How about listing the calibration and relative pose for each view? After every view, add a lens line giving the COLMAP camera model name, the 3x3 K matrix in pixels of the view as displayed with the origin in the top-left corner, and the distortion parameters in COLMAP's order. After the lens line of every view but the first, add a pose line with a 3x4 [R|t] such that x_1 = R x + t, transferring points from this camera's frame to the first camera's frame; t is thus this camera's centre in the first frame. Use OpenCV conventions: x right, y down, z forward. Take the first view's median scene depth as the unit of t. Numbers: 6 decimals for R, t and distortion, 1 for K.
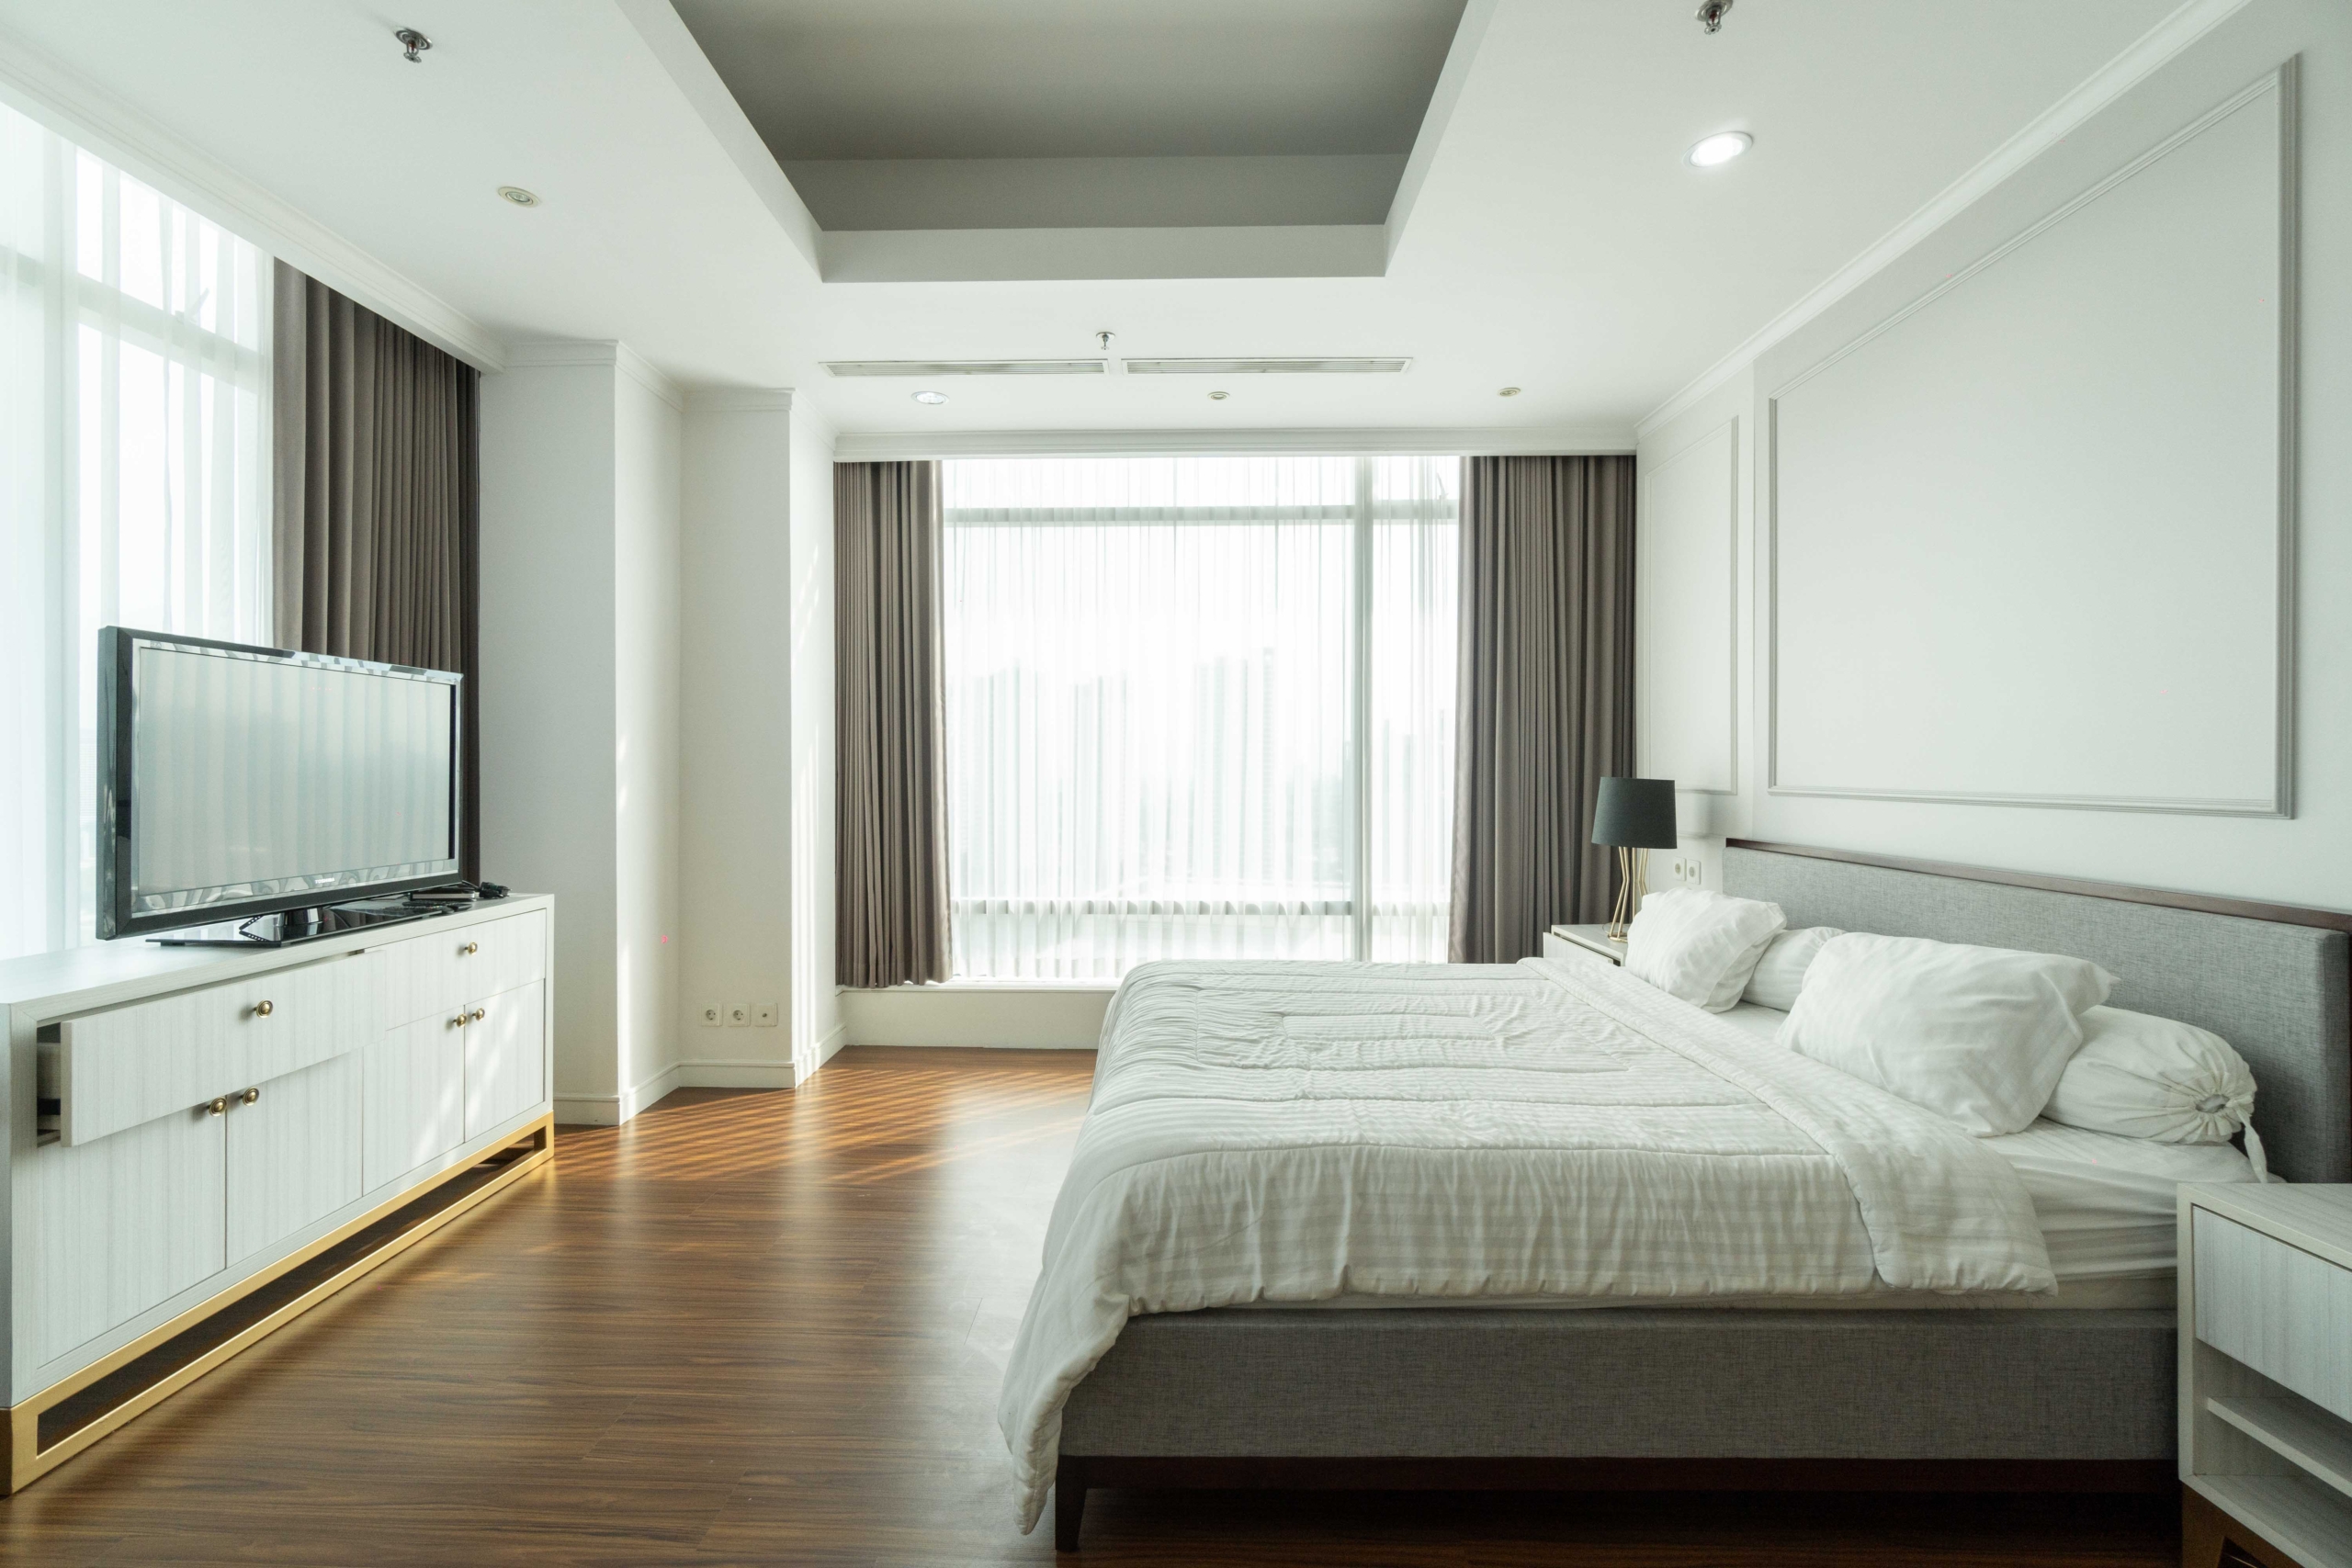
lens RADIAL K [[1004.8, 0, 1167.8], [0, 1004.8, 787.8], [0, 0, 1]] dist [-0.000952, 0.000371]
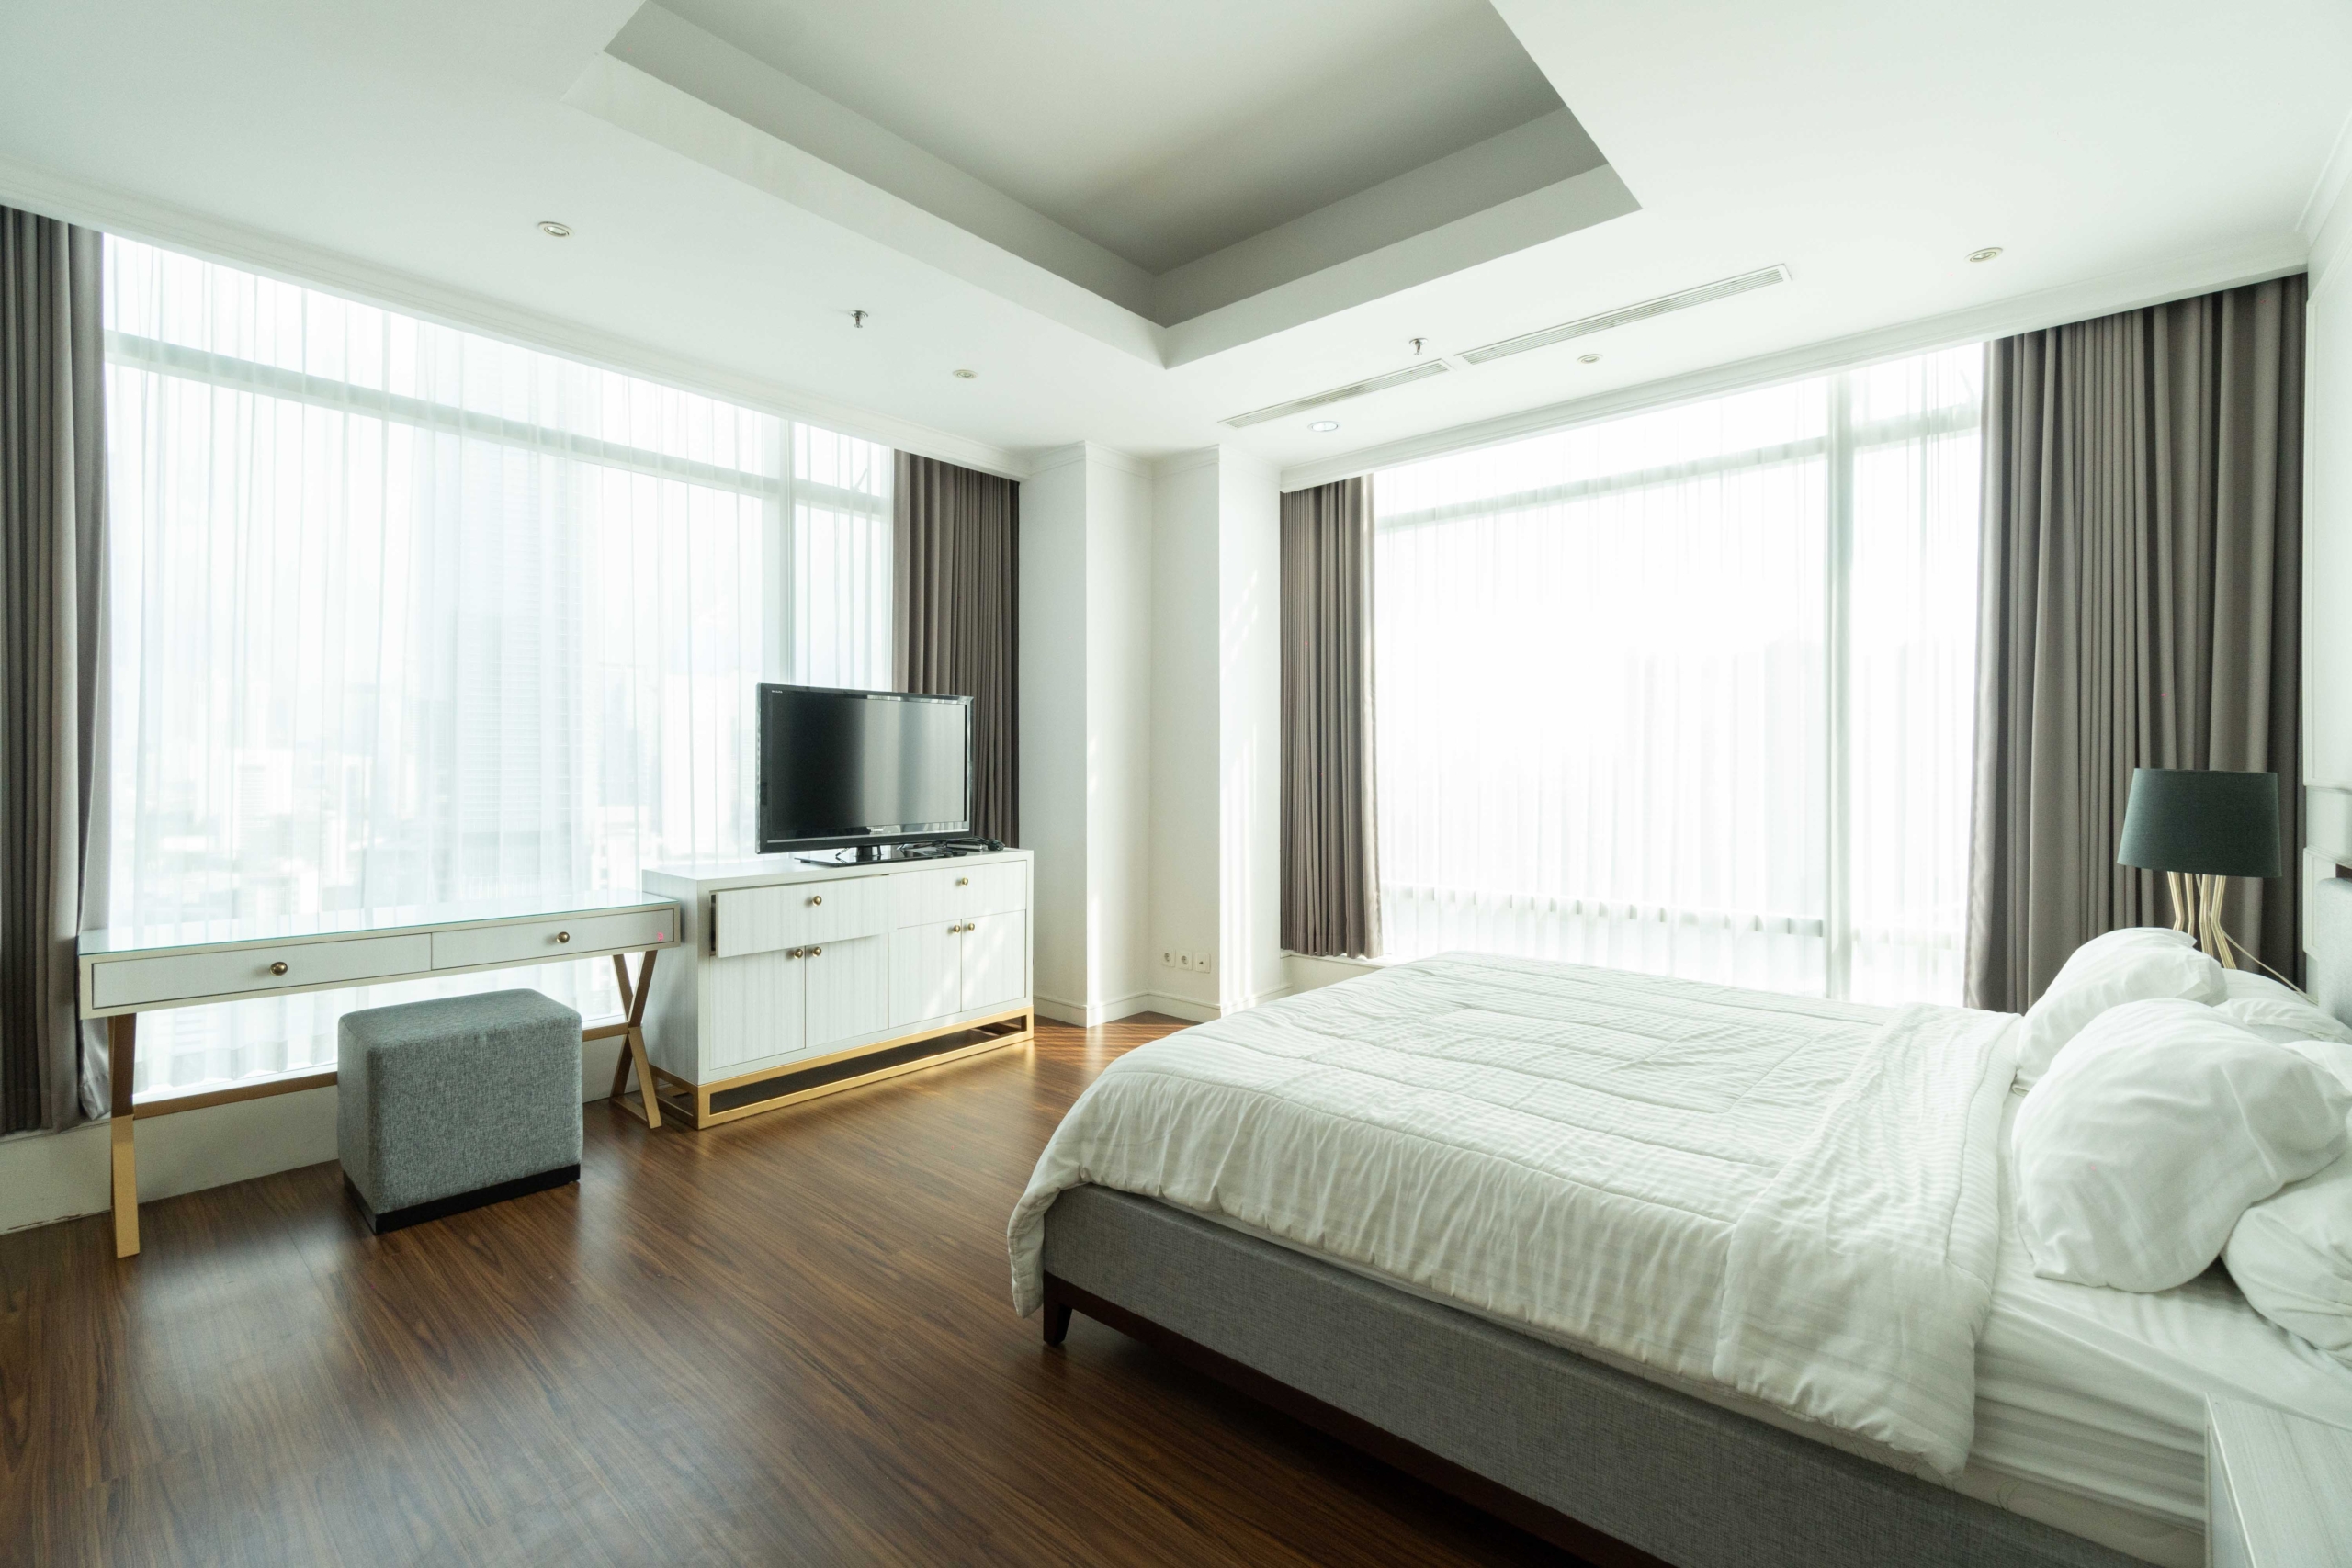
lens RADIAL K [[1029.2, 0, 1176.0], [0, 1029.2, 784.0], [0, 0, 1]] dist [0.001810, 0.000455]
pose [[0.765571, 0.012220, -0.643235, 0.575768], [-0.010407, 0.999924, 0.006610, 0.002031], [0.643267, 0.001634, 0.765640, 0.037549]]
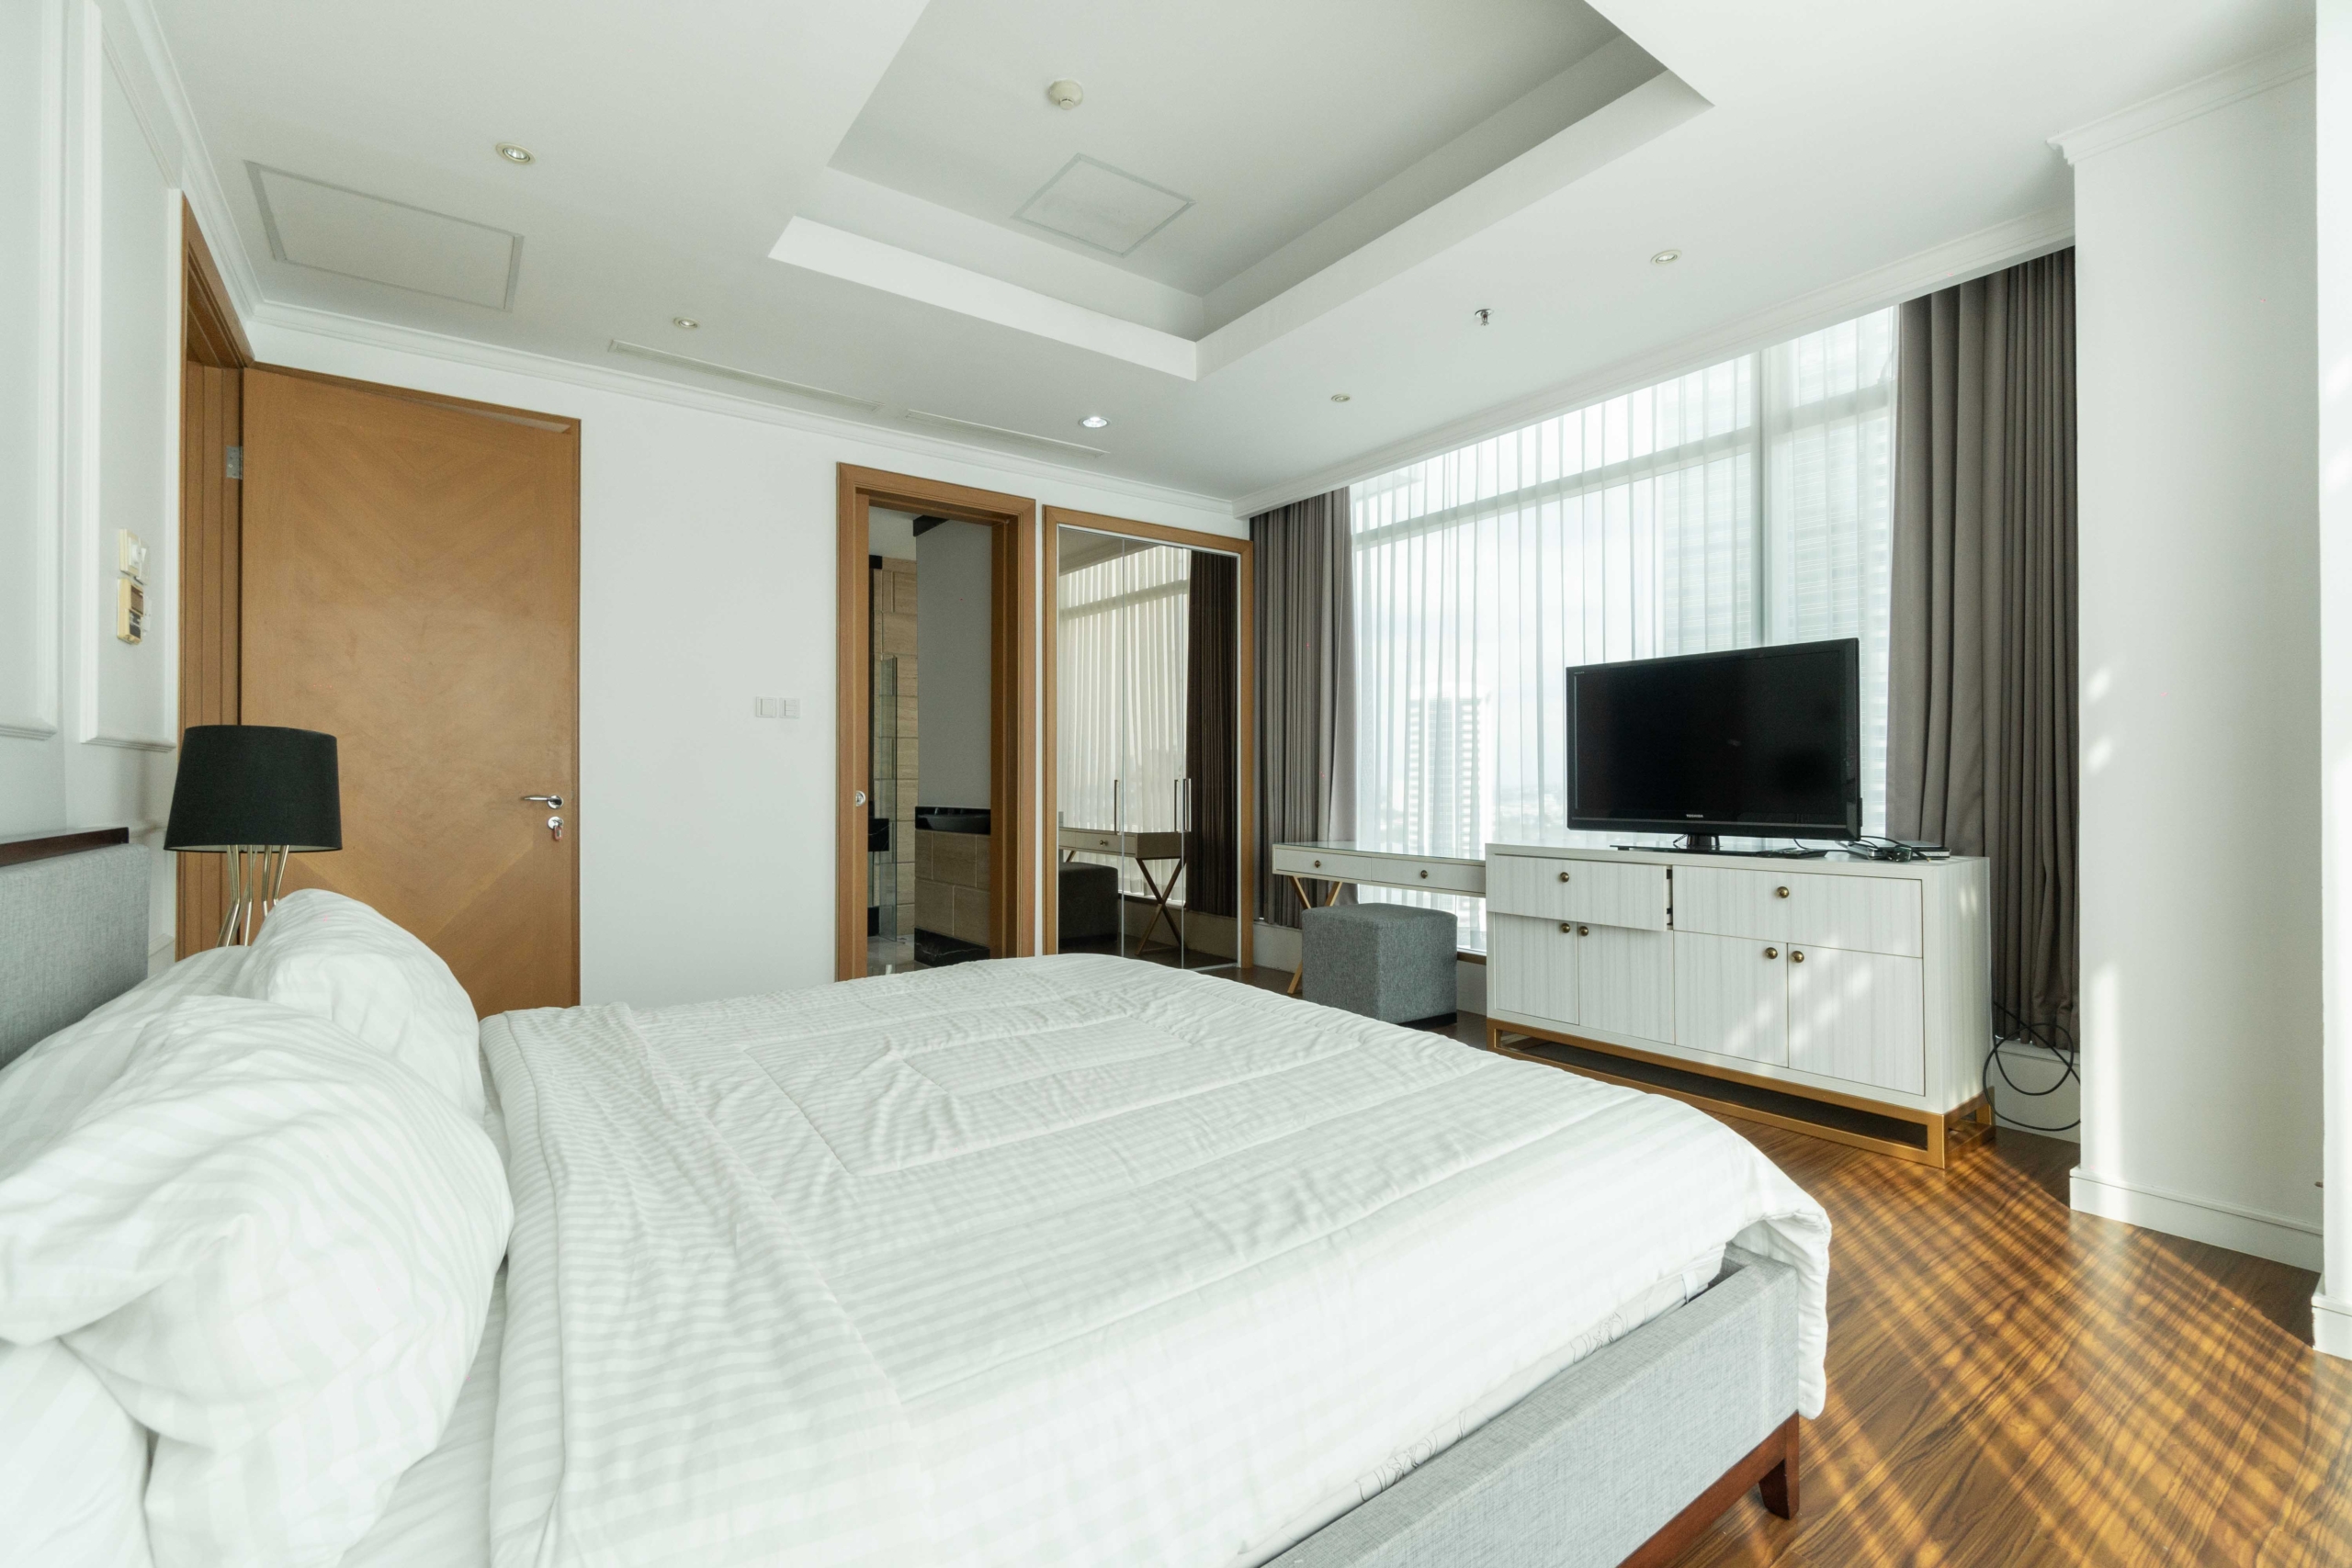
lens RADIAL K [[1011.8, 0, 1169.8], [0, 1011.8, 769.5], [0, 0, 1]] dist [0.000543, 0.000094]
pose [[-0.798158, 0.004653, -0.602430, 0.568054], [0.003344, 0.999989, 0.003293, 0.021679], [0.602439, 0.000614, -0.798165, 1.627163]]
